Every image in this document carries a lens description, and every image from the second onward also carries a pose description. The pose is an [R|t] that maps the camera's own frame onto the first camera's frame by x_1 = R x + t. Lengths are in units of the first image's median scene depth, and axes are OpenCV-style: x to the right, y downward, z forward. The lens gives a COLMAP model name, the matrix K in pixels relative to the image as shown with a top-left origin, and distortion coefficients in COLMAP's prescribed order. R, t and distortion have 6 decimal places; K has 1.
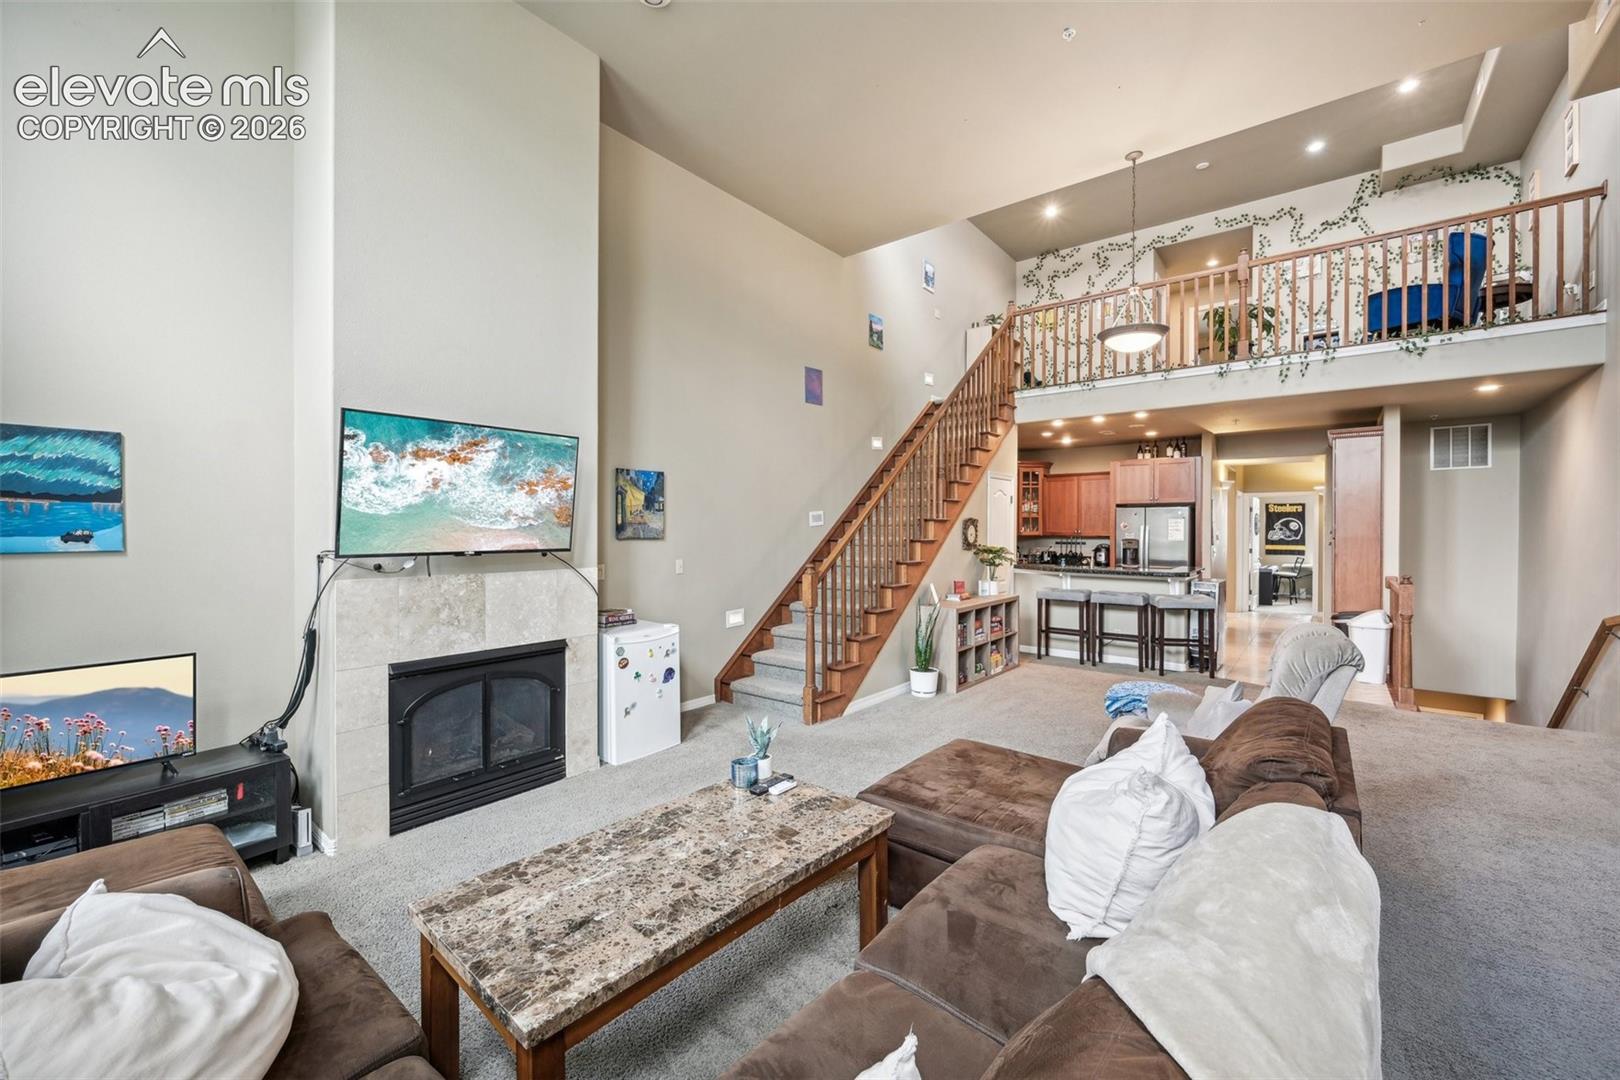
lens RADIAL K [[643.0, 0, 806.6], [0, 643.0, 531.7], [0, 0, 1]] dist [-0.004396, -0.000164]
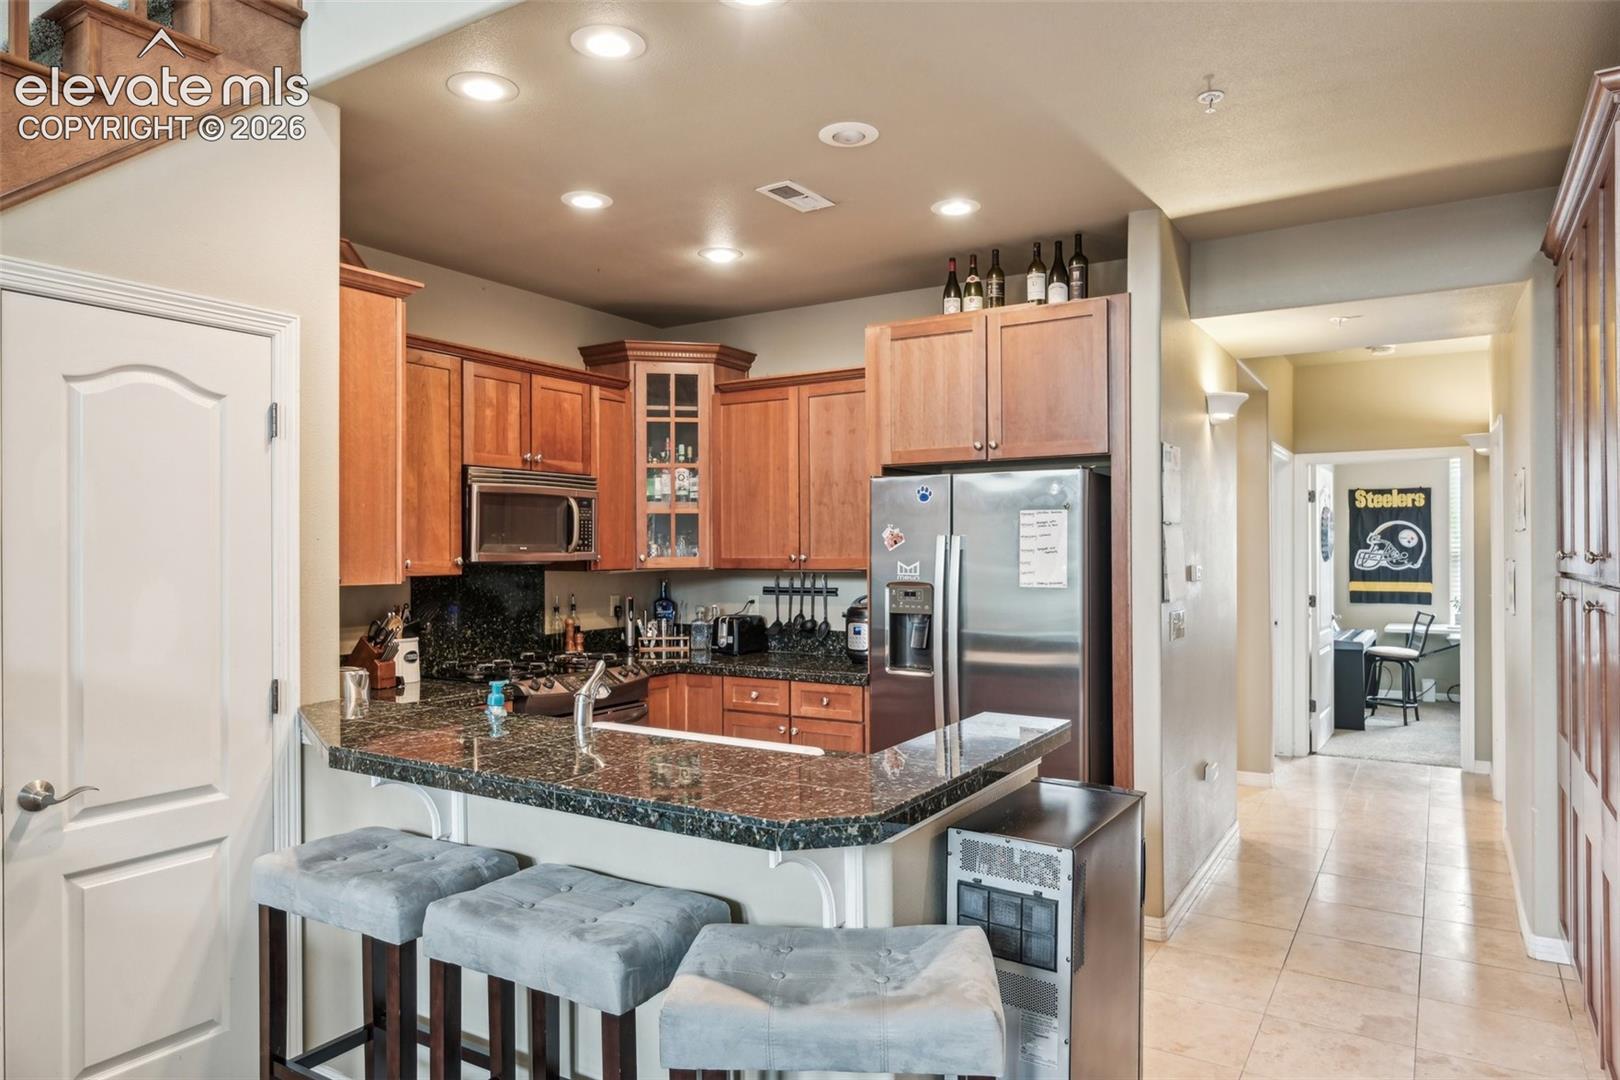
lens RADIAL K [[1015.9, 0, 811.0], [0, 1015.9, 548.8], [0, 0, 1]] dist [0.006371, 0.002015]
pose [[0.991783, -0.006989, 0.127743, 0.306063], [0.007853, 0.999950, -0.006259, -0.000646], [-0.127693, 0.007210, 0.991788, 0.416975]]
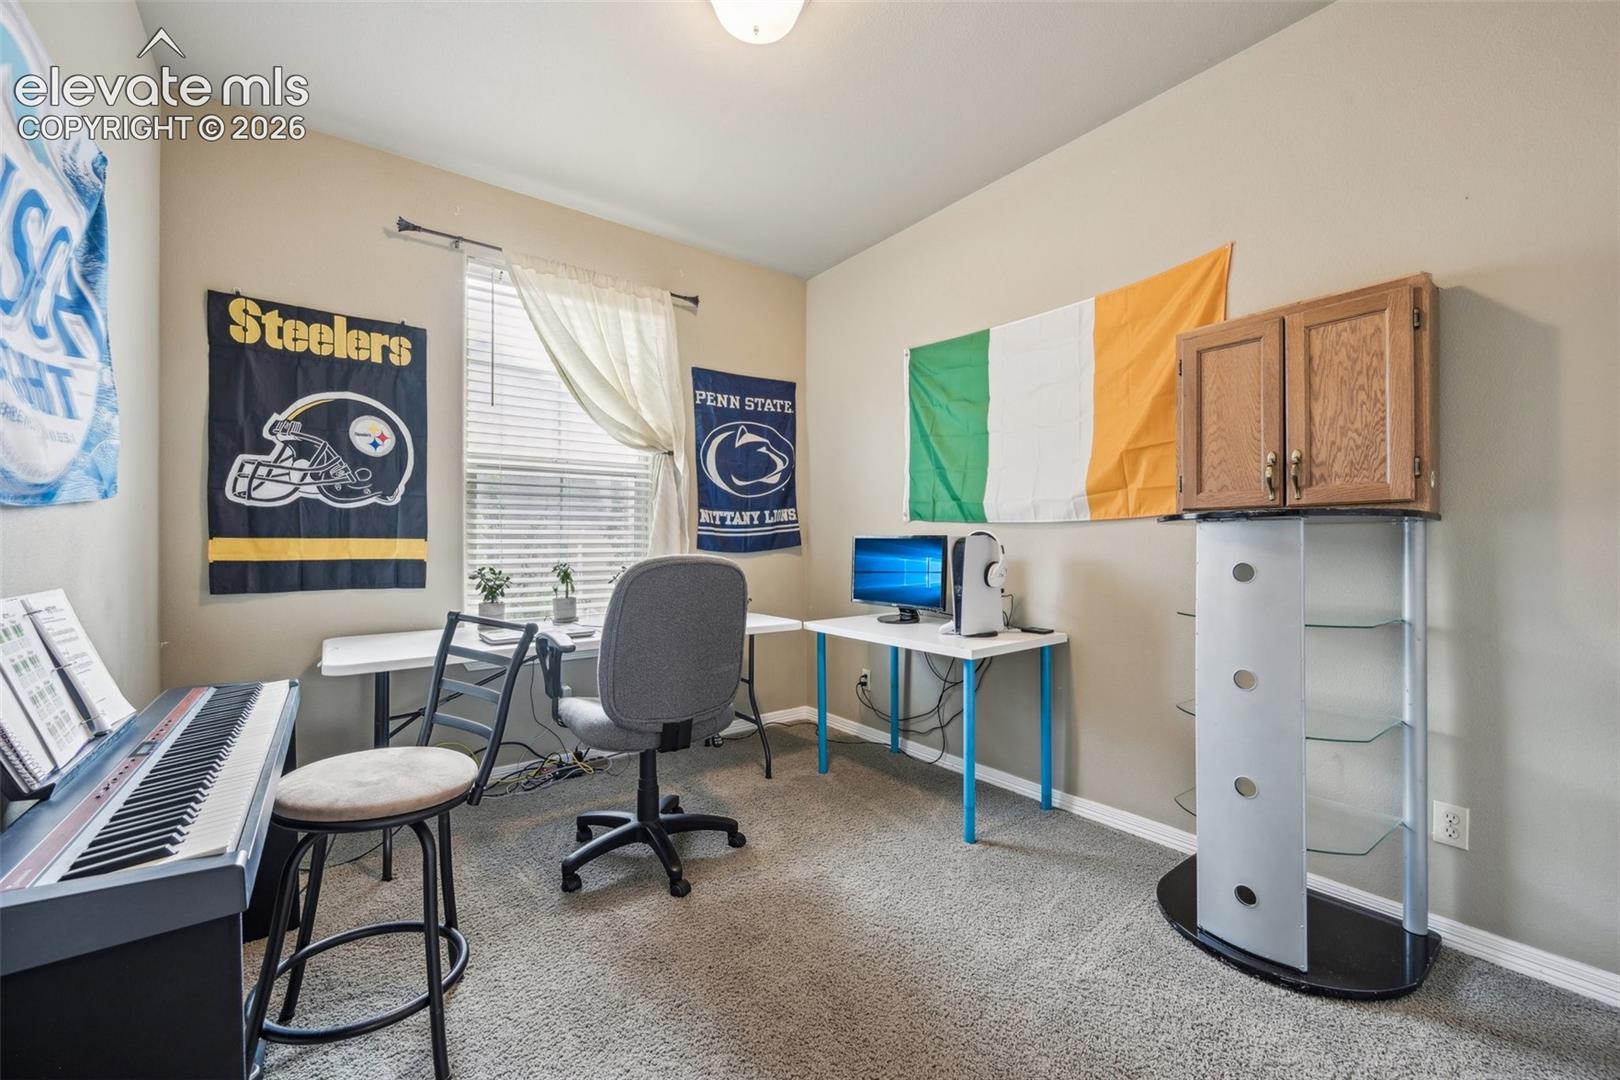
lens RADIAL K [[643.0, 0, 813.1], [0, 643.0, 541.5], [0, 0, 1]] dist [-0.004396, -0.000164]
pose [[0.231491, -0.001543, 0.972836, 0.722655], [0.001842, 0.999998, 0.001148, 0.027103], [-0.972835, 0.001526, 0.231493, 0.990381]]
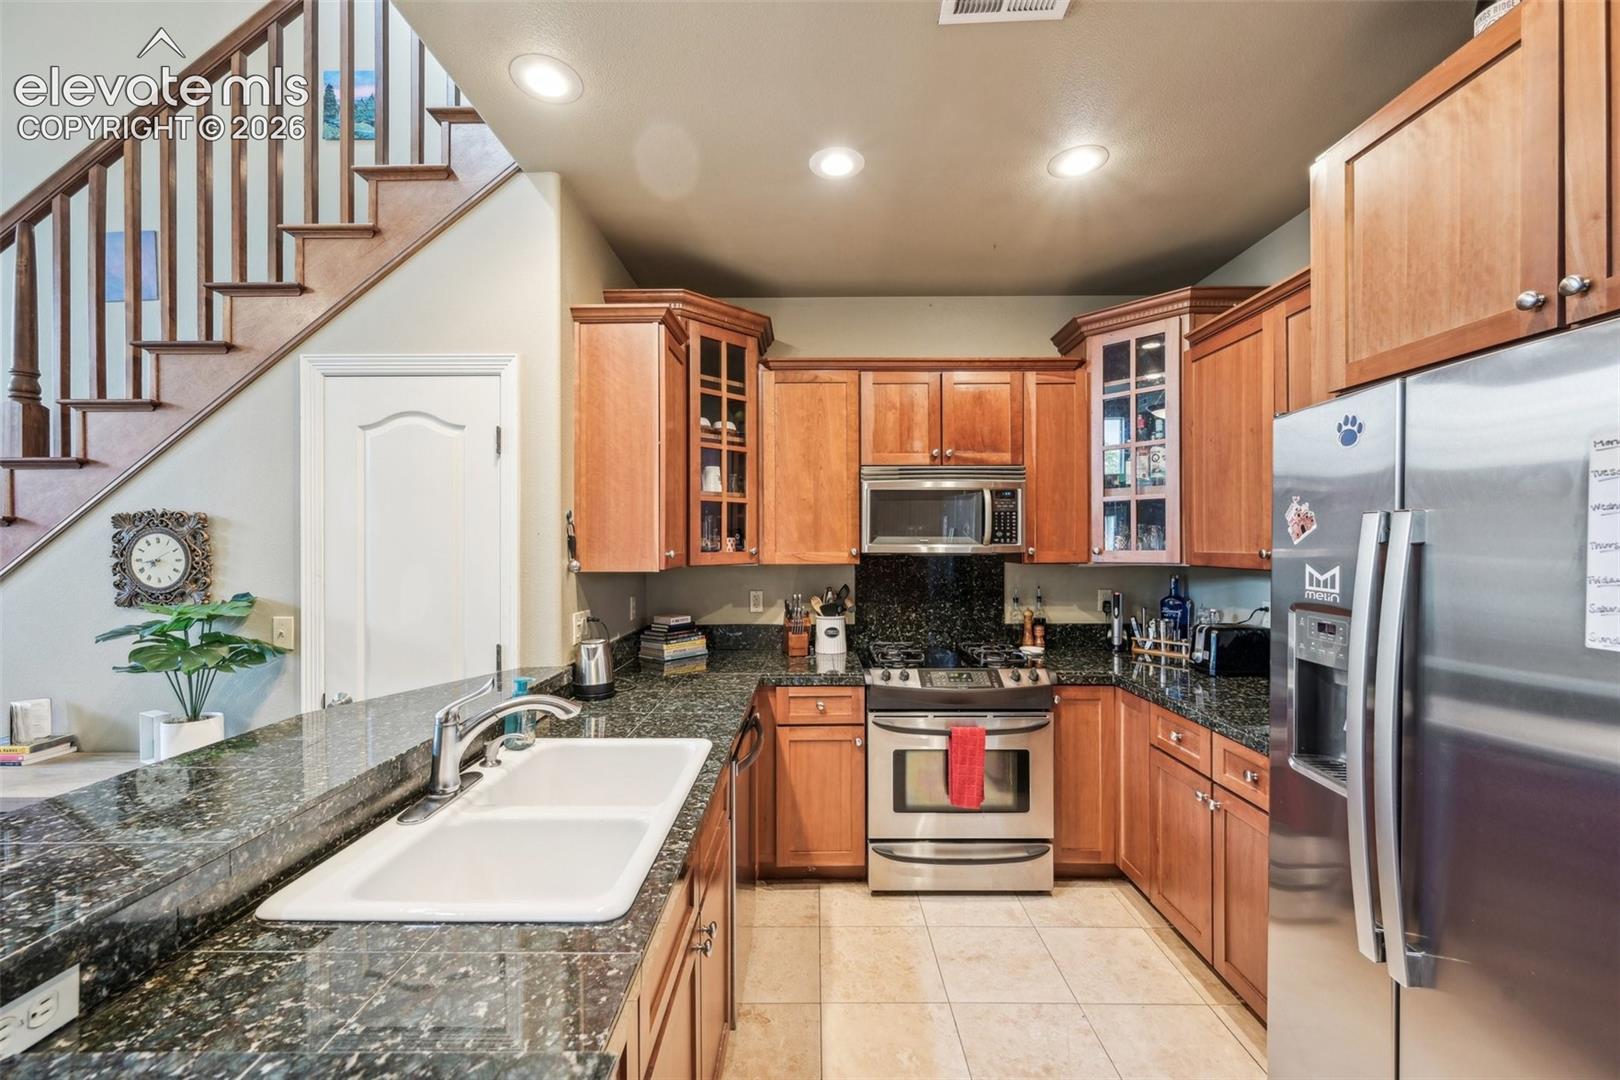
lens RADIAL K [[643.0, 0, 809.2], [0, 643.0, 545.8], [0, 0, 1]] dist [-0.004396, -0.000164]
pose [[0.626249, -0.001285, -0.779622, 0.416747], [-0.000679, 0.999997, -0.002194, -0.001472], [0.779623, 0.001904, 0.626246, 0.618020]]
